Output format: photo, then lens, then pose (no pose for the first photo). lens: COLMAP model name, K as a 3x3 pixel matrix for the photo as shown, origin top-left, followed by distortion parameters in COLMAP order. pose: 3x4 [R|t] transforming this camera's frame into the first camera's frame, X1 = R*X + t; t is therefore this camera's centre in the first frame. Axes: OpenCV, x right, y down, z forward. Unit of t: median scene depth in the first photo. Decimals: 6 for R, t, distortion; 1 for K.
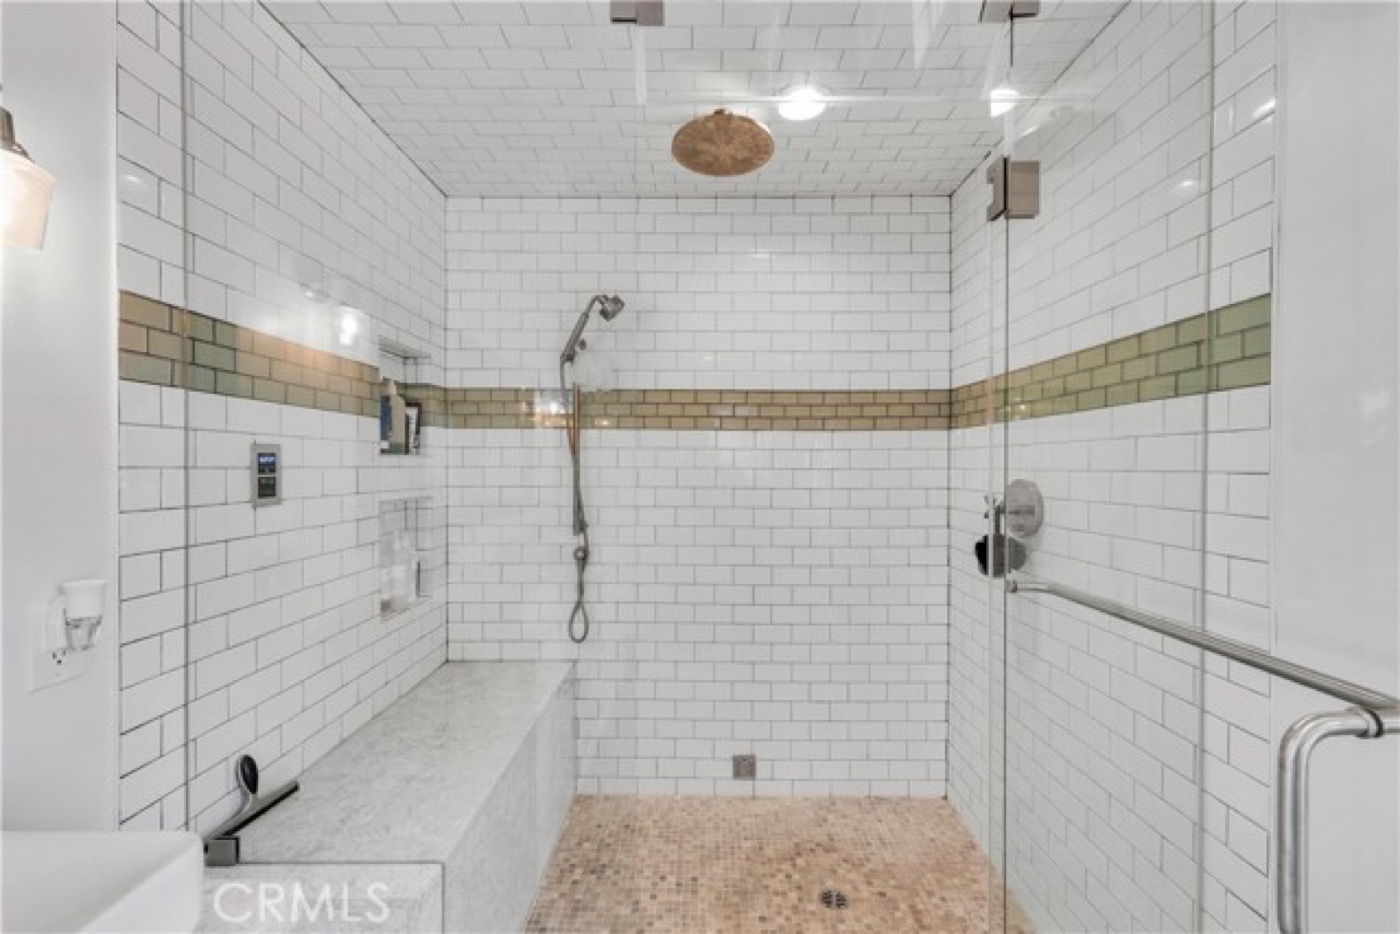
lens RADIAL K [[576.9, 0, 705.1], [0, 576.9, 467.3], [0, 0, 1]] dist [0.000197, -0.000014]
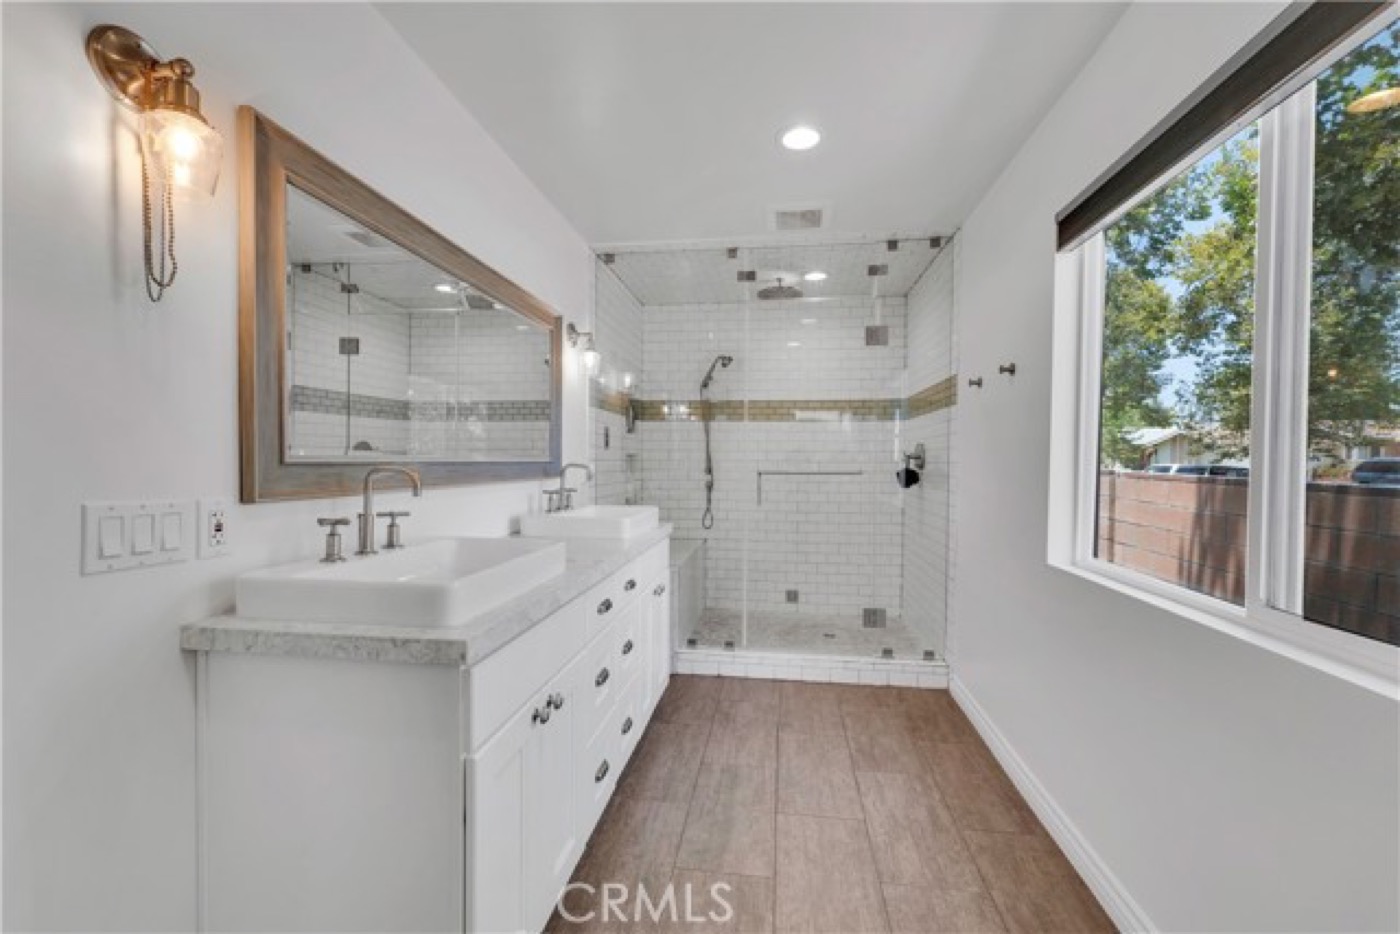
lens RADIAL K [[576.9, 0, 699.0], [0, 576.9, 473.7], [0, 0, 1]] dist [0.000197, -0.000014]
pose [[0.989361, 0.007778, -0.145272, 0.037482], [-0.005079, 0.999808, 0.018938, 0.077256], [0.145392, -0.017998, 0.989210, -0.971391]]
